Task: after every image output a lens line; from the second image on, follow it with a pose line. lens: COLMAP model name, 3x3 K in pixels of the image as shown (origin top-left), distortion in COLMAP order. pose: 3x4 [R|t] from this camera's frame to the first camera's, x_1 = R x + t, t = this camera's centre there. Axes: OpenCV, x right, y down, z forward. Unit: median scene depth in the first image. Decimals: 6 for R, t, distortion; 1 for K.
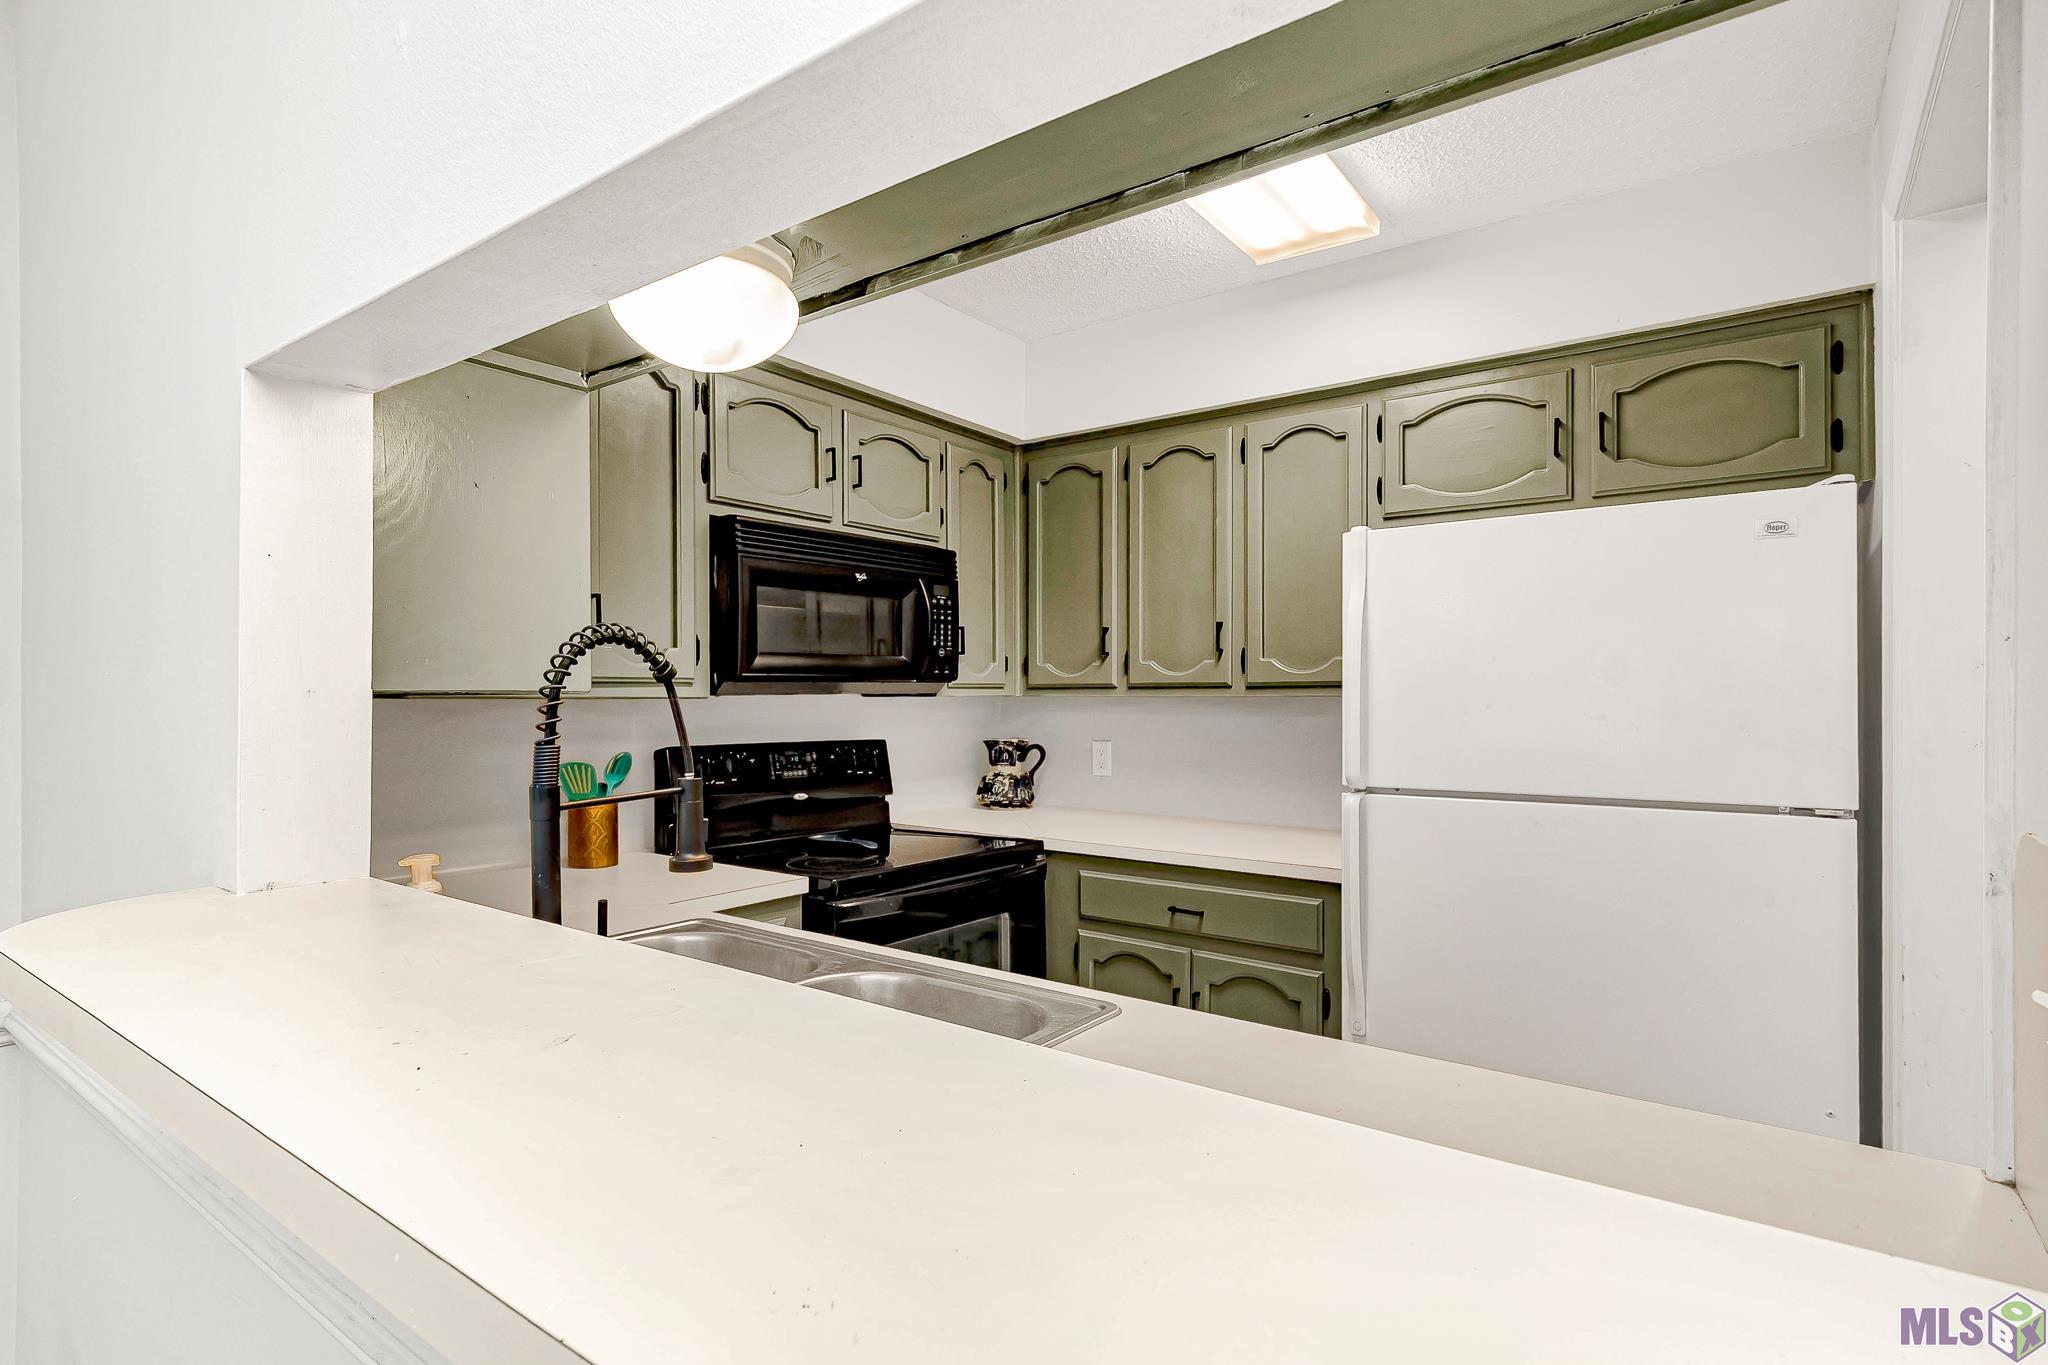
lens RADIAL K [[954.6, 0, 1039.5], [0, 954.6, 709.6], [0, 0, 1]] dist [0.002899, 0.000085]
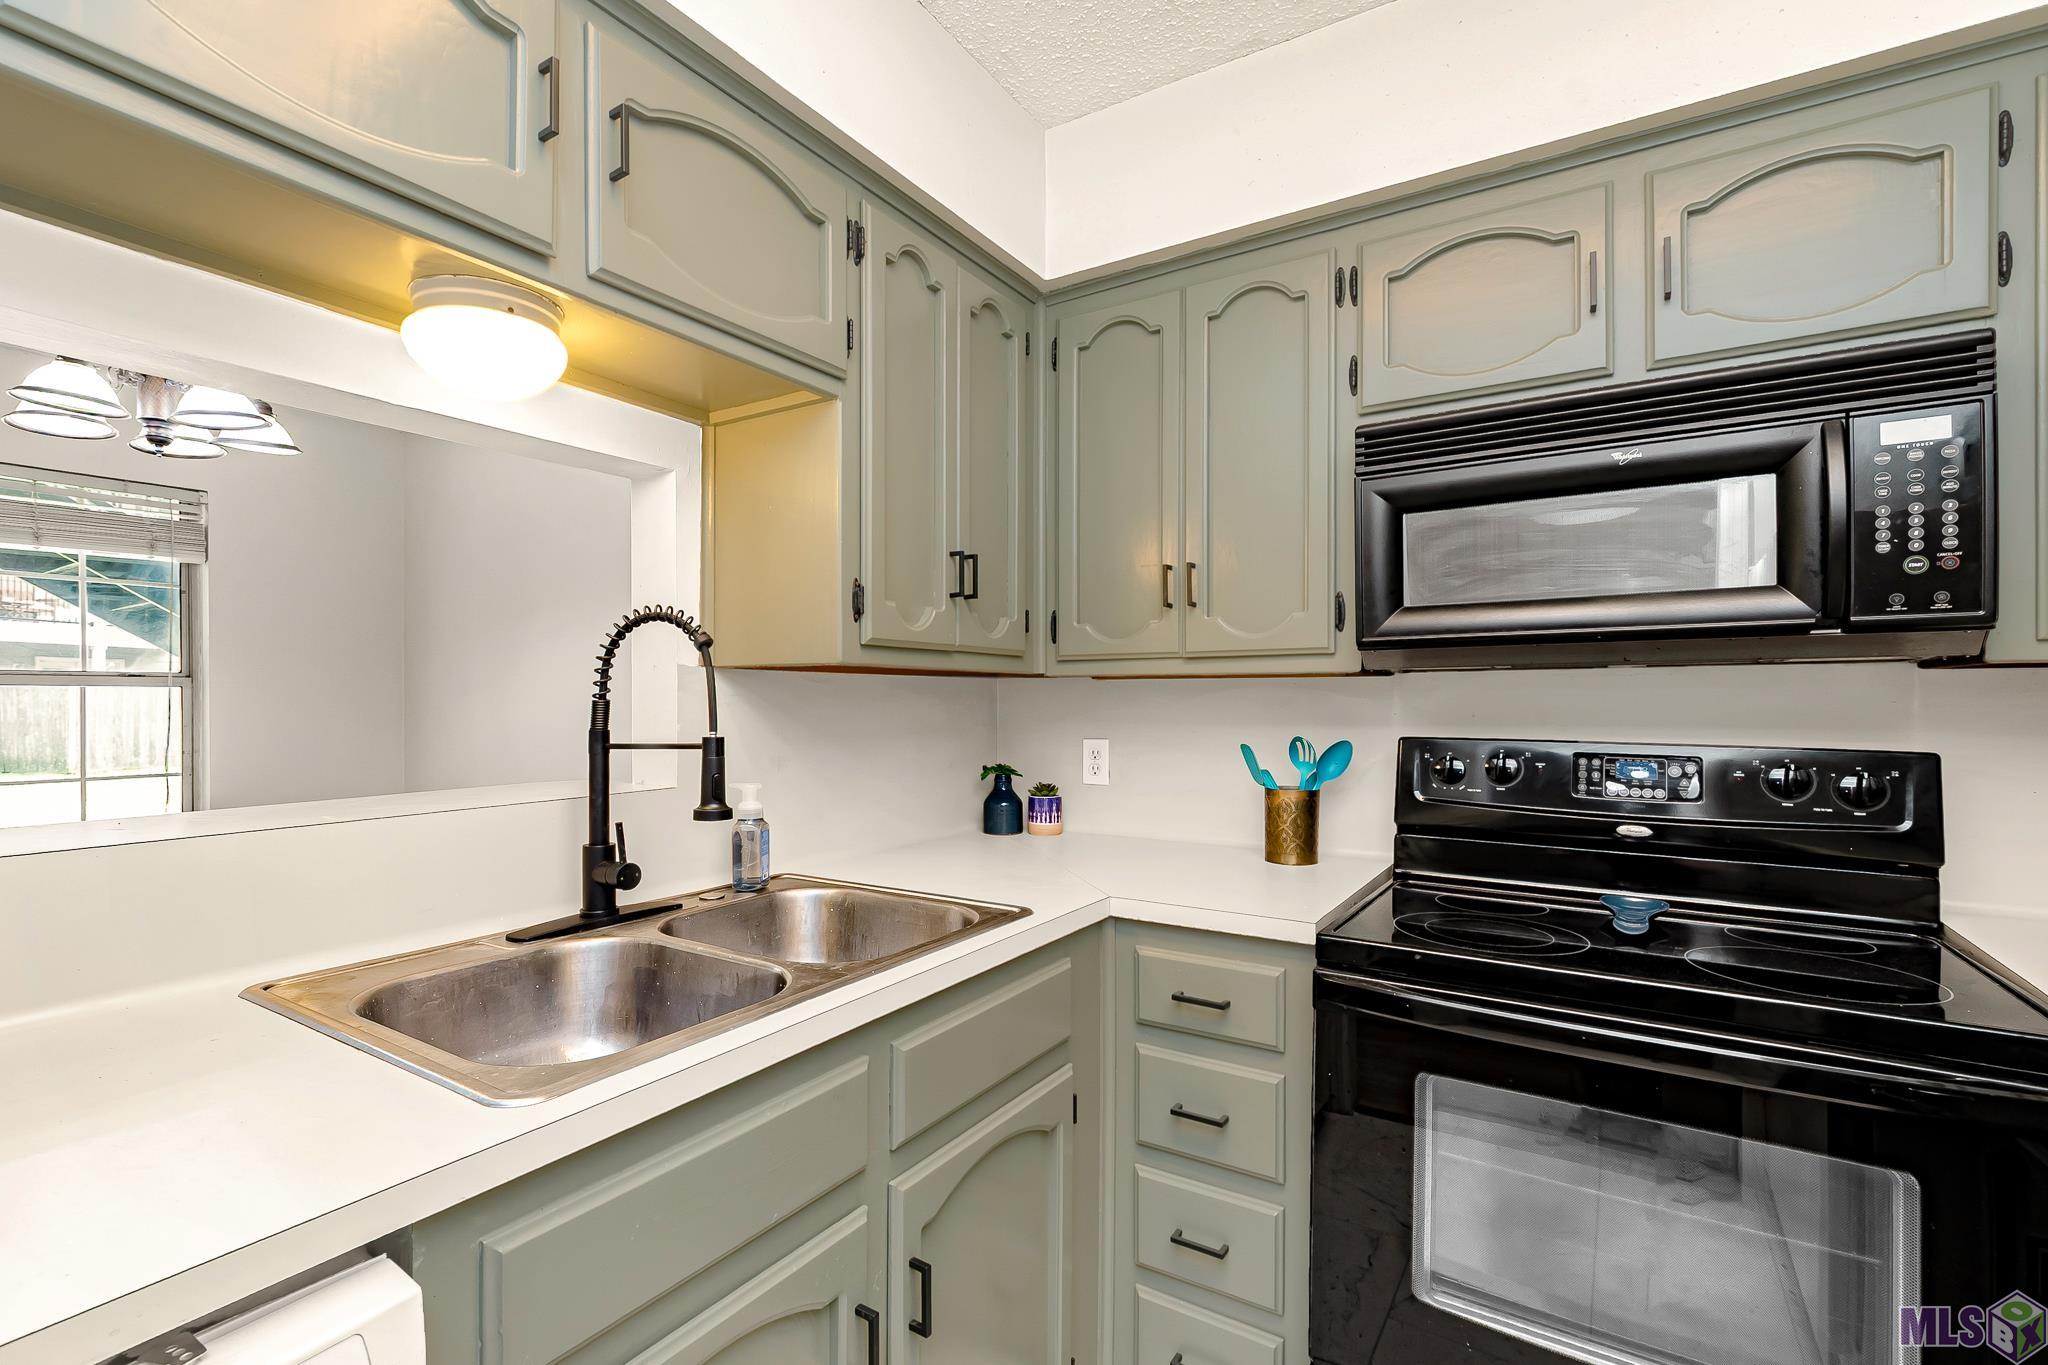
lens RADIAL K [[946.6, 0, 1017.2], [0, 946.6, 696.8], [0, 0, 1]] dist [0.010596, -0.003094]
pose [[0.073409, 0.004656, -0.997291, 0.304892], [-0.015172, 0.999879, 0.003552, 0.007230], [0.997187, 0.014871, 0.073470, 0.512595]]
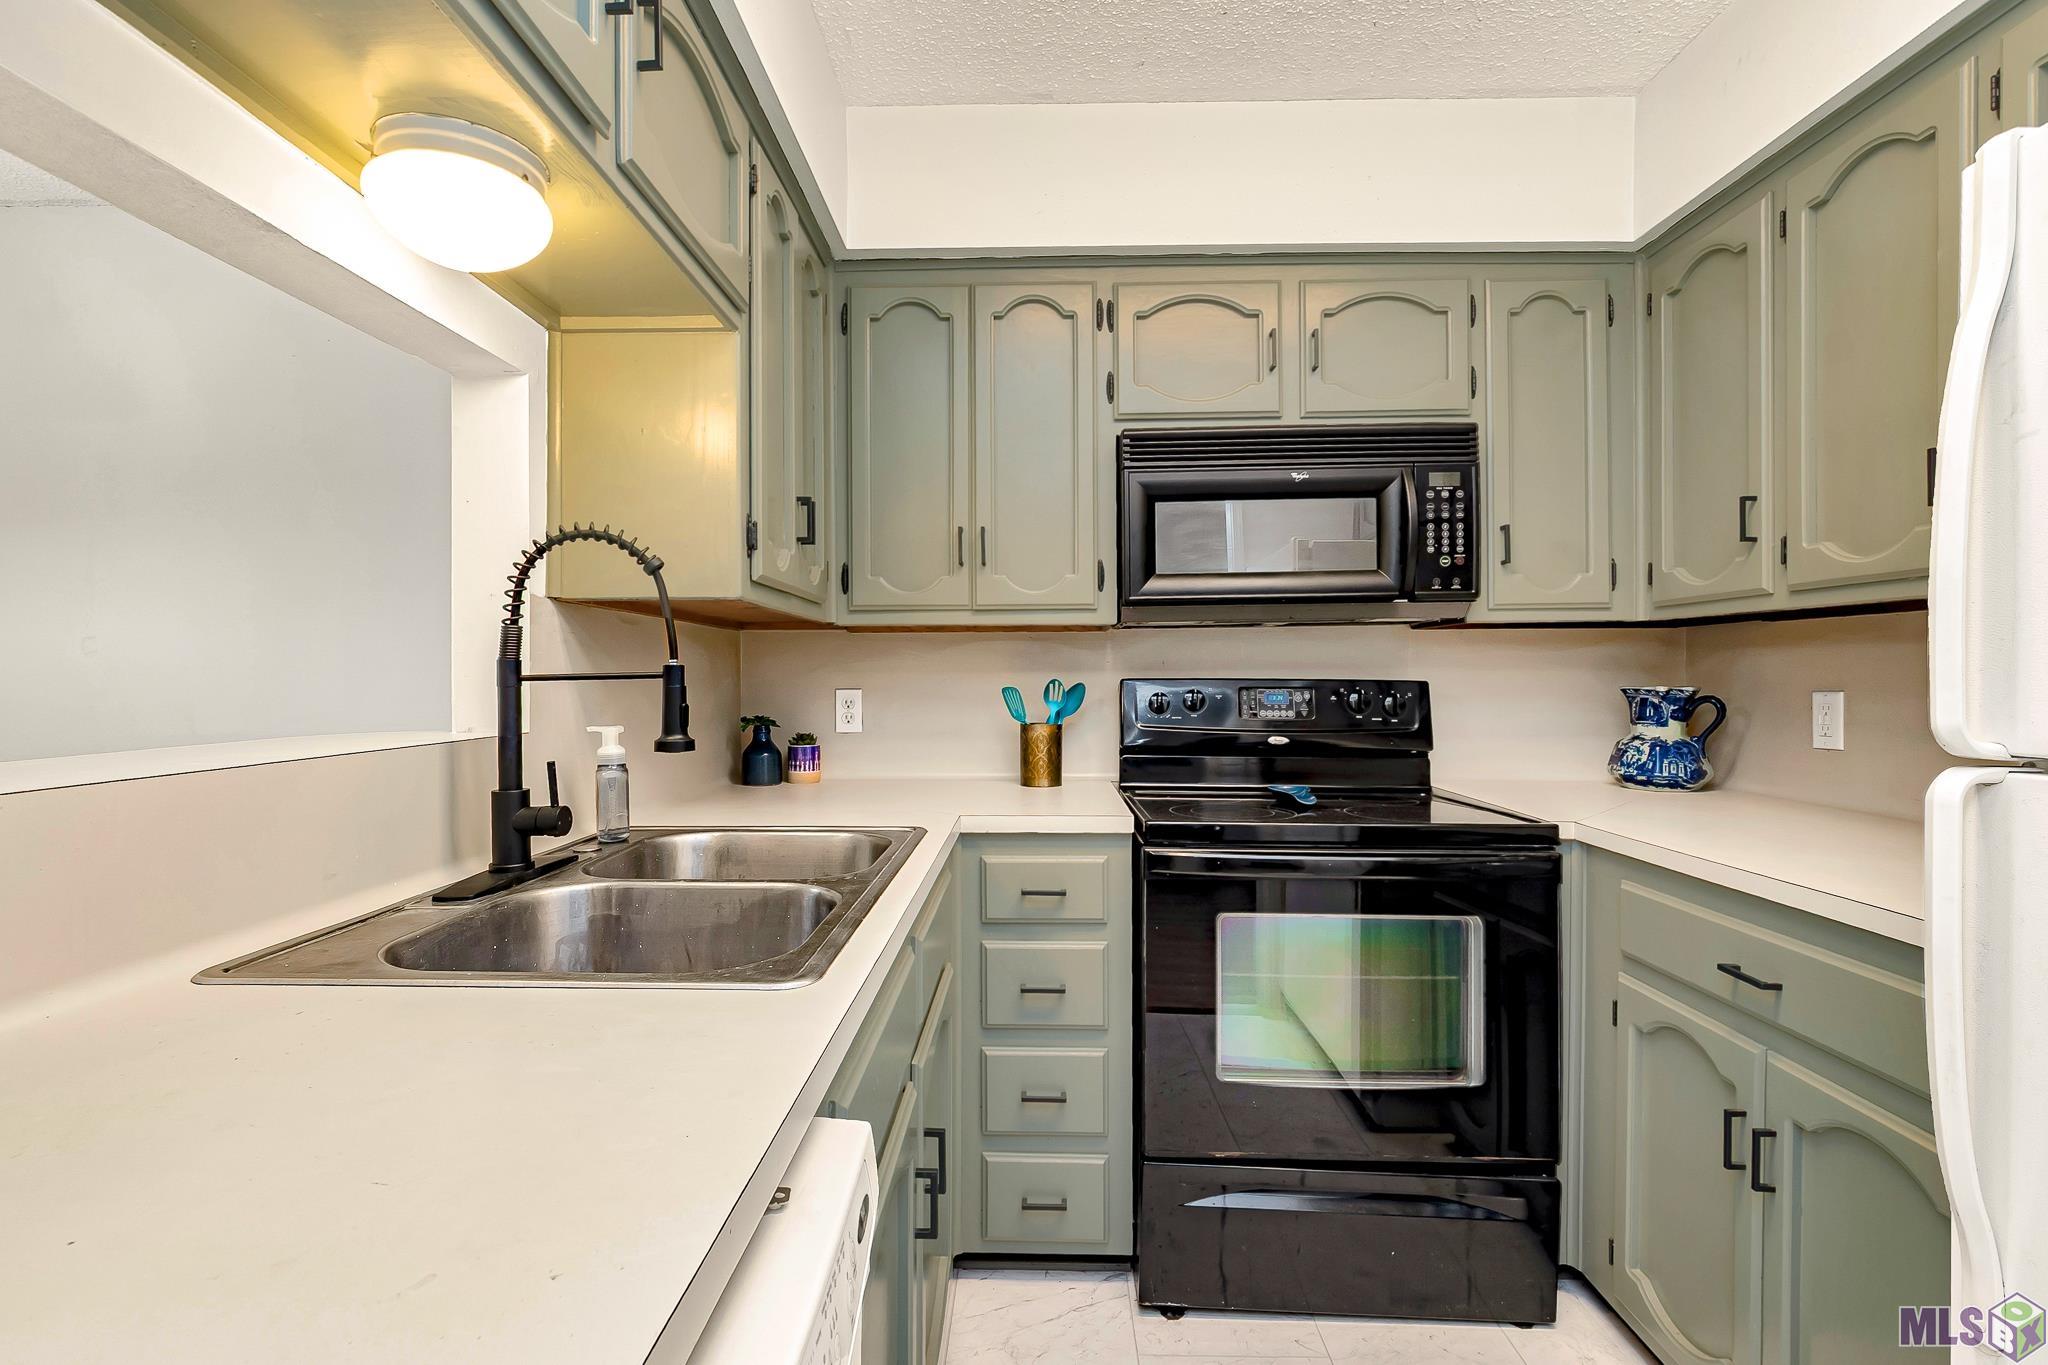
lens RADIAL K [[946.6, 0, 1044.9], [0, 946.6, 678.7], [0, 0, 1]] dist [0.010596, -0.003094]
pose [[0.595006, 0.001953, -0.803719, 0.293875], [-0.007707, 0.999965, -0.003276, 0.035832], [0.803684, 0.008144, 0.595000, 0.284369]]
